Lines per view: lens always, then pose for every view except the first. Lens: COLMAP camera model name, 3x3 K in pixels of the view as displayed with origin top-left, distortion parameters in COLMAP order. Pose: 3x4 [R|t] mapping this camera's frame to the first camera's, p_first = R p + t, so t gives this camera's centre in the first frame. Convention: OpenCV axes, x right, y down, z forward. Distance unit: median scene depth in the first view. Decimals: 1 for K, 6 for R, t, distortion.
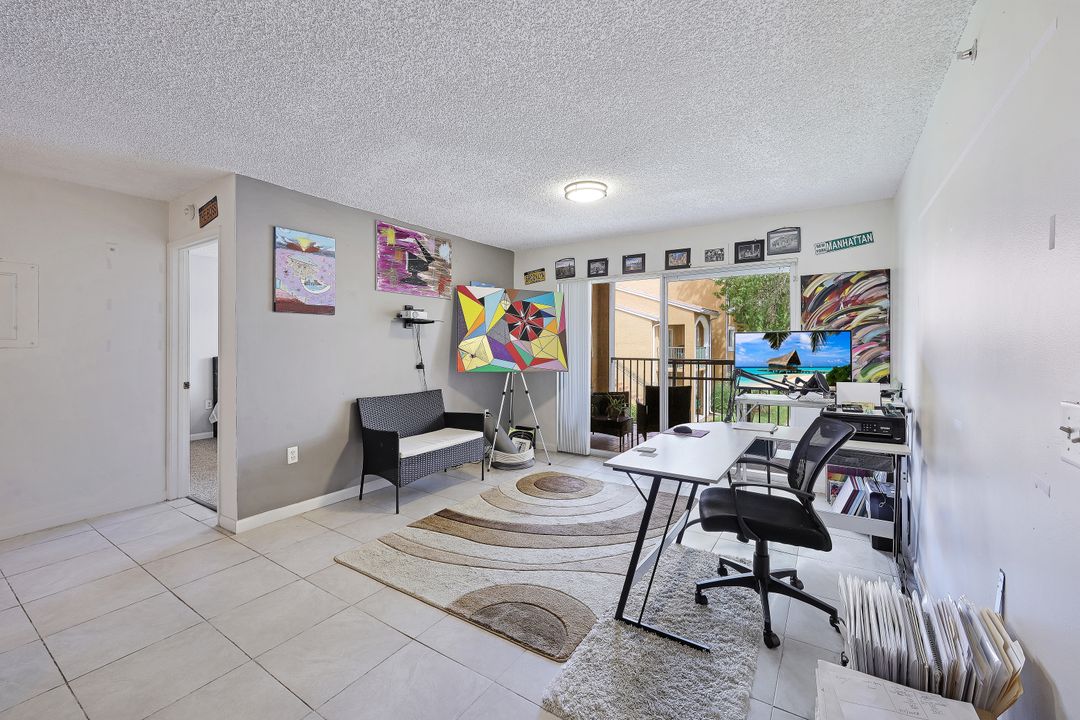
lens RADIAL K [[446.6, 0, 538.5], [0, 446.6, 350.9], [0, 0, 1]] dist [0.000369, -0.000004]
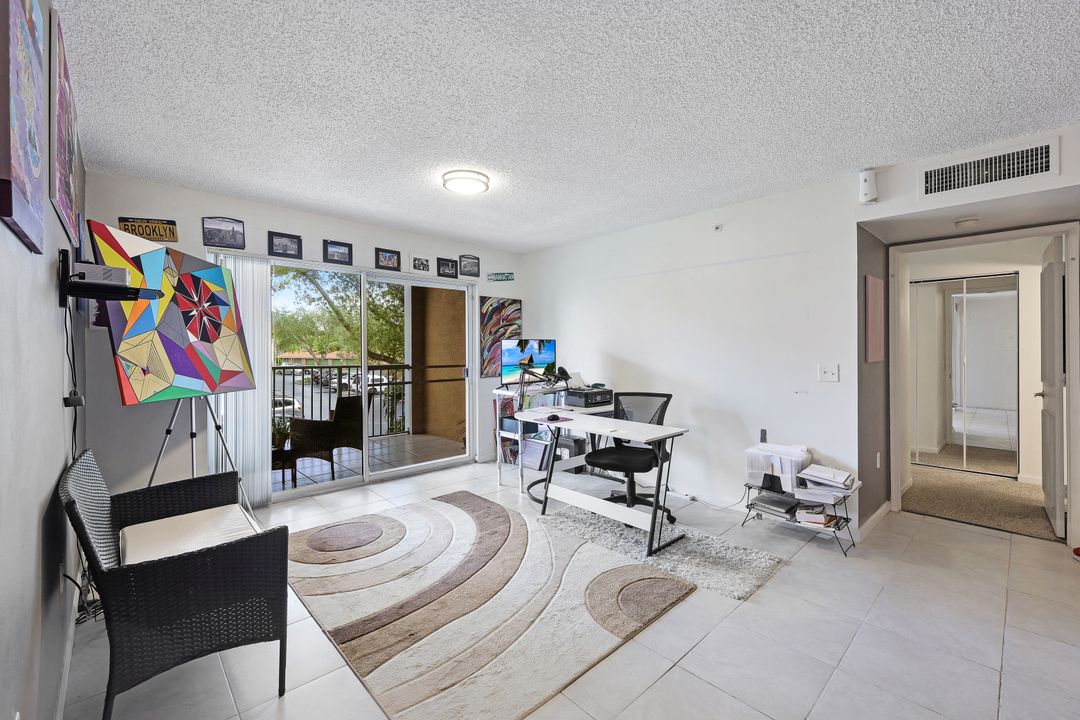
lens RADIAL K [[448.5, 0, 544.3], [0, 448.5, 355.1], [0, 0, 1]] dist [-0.000545, 0.000037]
pose [[0.229485, -0.010269, 0.973258, -0.596832], [0.013803, 0.999878, 0.007295, -0.004512], [-0.973214, 0.011760, 0.229599, 0.499208]]
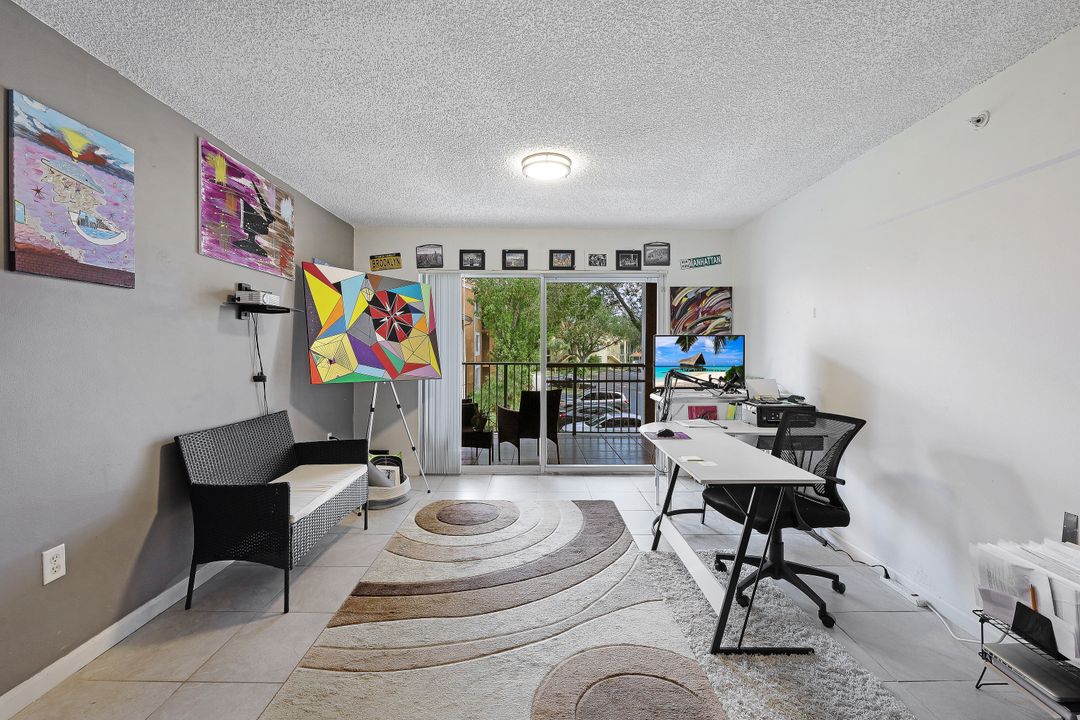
lens RADIAL K [[449.2, 0, 540.0], [0, 449.2, 360.0], [0, 0, 1]] dist [0.000139, -0.000259]
pose [[0.829557, -0.009968, 0.558333, -0.305033], [0.004302, 0.999925, 0.011459, 0.002316], [-0.558406, -0.007104, 0.829538, 0.229017]]
